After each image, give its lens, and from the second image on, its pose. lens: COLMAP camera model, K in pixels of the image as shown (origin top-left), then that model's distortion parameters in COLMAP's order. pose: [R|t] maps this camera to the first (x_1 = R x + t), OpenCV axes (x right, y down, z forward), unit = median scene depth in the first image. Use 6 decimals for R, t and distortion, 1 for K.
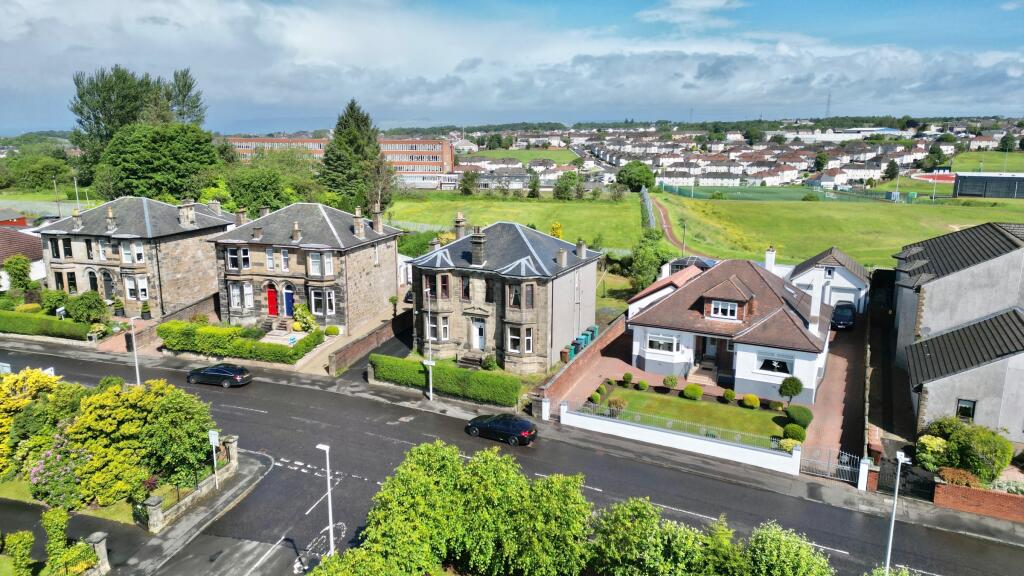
lens RADIAL K [[675.5, 0, 512.0], [0, 675.5, 288.0], [0, 0, 1]] dist [0.010166, -0.002109]
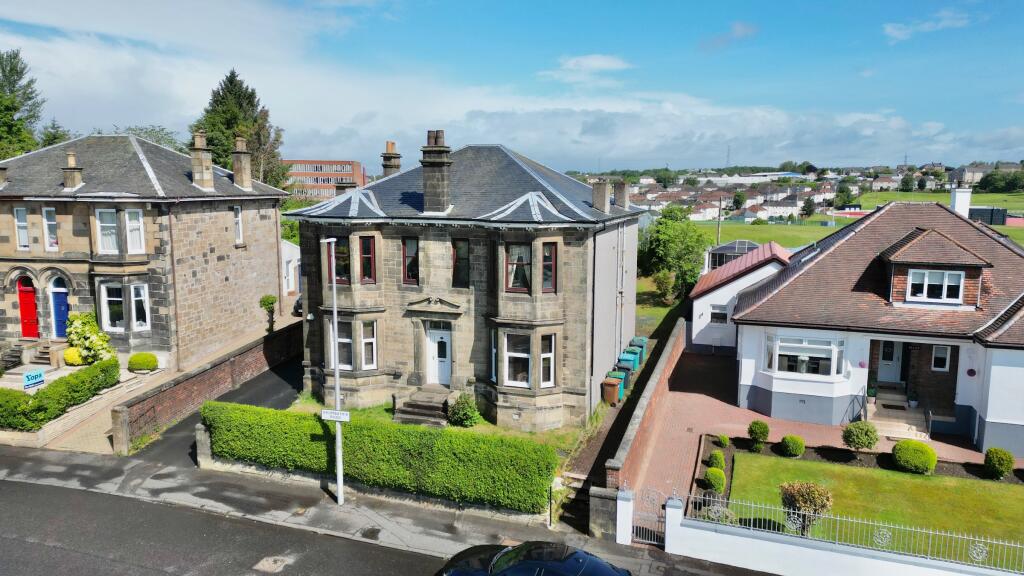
lens RADIAL K [[675.5, 0, 512.0], [0, 675.5, 288.0], [0, 0, 1]] dist [0.010166, -0.002109]
pose [[0.991462, -0.015351, 0.129492, -0.058884], [0.025000, 0.997002, -0.073222, 0.057432], [-0.127980, 0.075834, 0.988873, 0.496752]]
